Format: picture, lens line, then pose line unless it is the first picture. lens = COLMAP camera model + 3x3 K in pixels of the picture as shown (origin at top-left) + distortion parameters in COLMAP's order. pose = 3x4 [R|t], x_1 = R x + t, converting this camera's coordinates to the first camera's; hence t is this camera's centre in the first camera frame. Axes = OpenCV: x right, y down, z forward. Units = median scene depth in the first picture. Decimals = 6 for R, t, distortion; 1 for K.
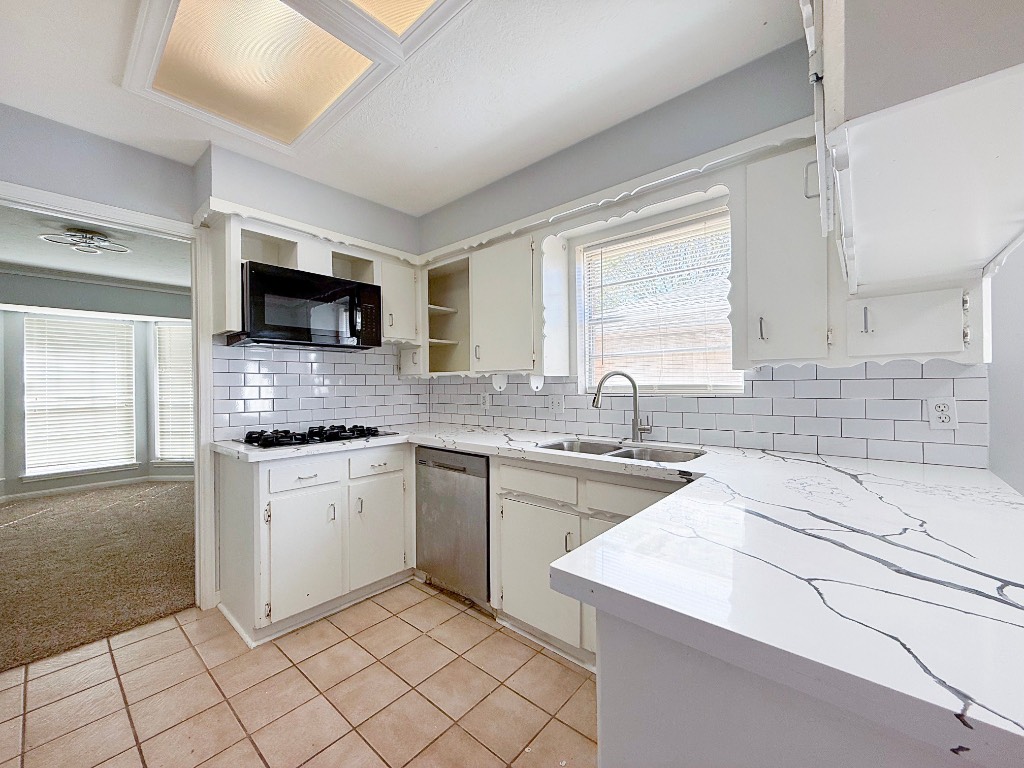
lens RADIAL K [[408.8, 0, 509.1], [0, 408.8, 383.3], [0, 0, 1]] dist [0.000046, 0.000024]
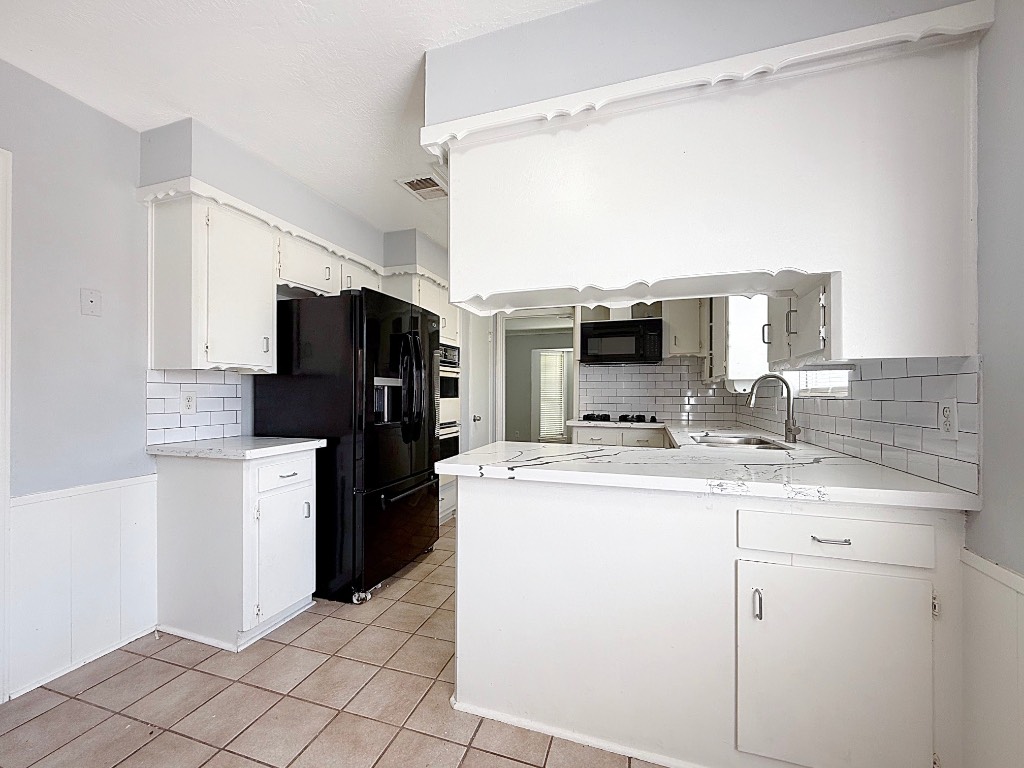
lens RADIAL K [[412.6, 0, 510.8], [0, 412.6, 392.3], [0, 0, 1]] dist [-0.000470, -0.000216]
pose [[0.388750, 0.008993, -0.921299, 0.907114], [-0.003027, 0.999959, 0.008483, 0.008525], [0.921338, -0.000509, 0.388761, -0.046984]]
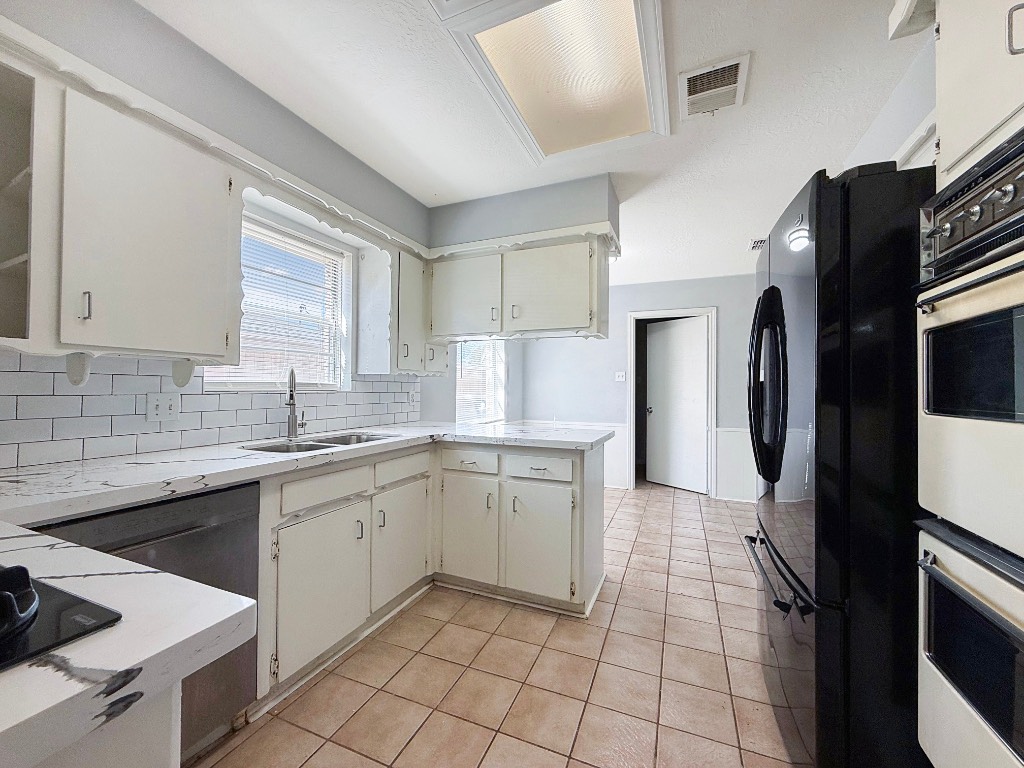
lens RADIAL K [[408.8, 0, 509.1], [0, 408.8, 383.3], [0, 0, 1]] dist [0.000046, 0.000024]
pose [[-0.310385, 0.020749, 0.950385, -0.742932], [-0.008011, 0.999669, -0.024441, 0.025935], [-0.950577, -0.015199, -0.310116, 0.730981]]
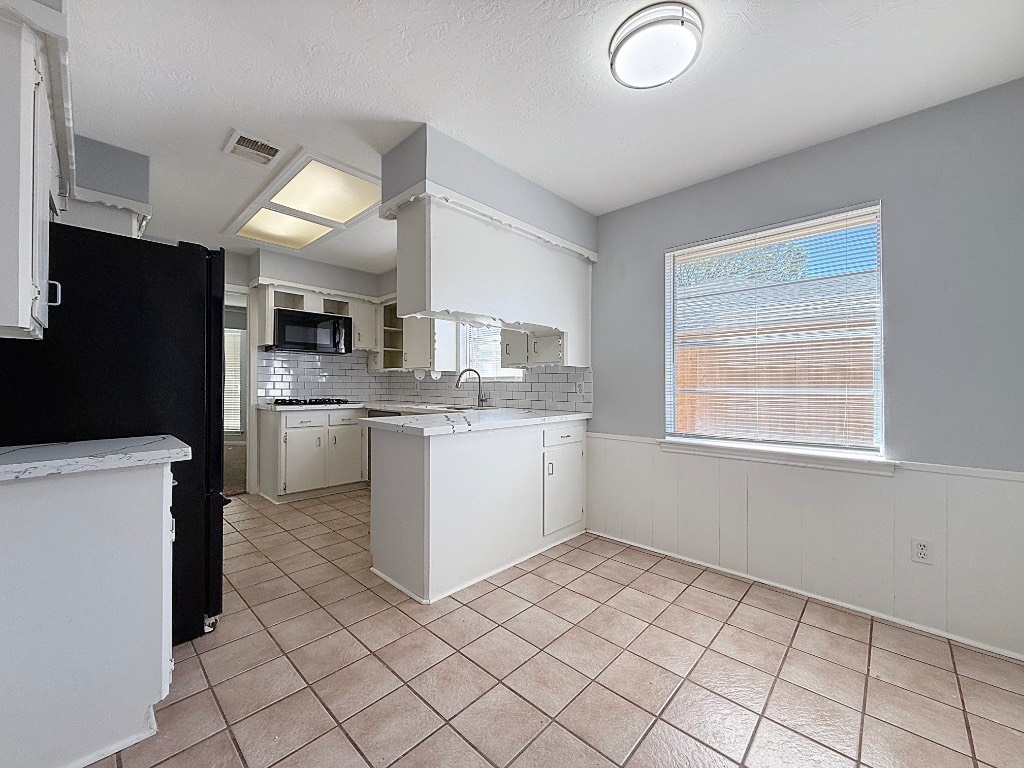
lens RADIAL K [[408.8, 0, 509.1], [0, 408.8, 383.3], [0, 0, 1]] dist [0.000046, 0.000024]
pose [[0.998997, 0.015848, -0.041887, 0.474100], [-0.015751, 0.999872, 0.002632, 0.025443], [0.041923, -0.001969, 0.999119, -0.773469]]
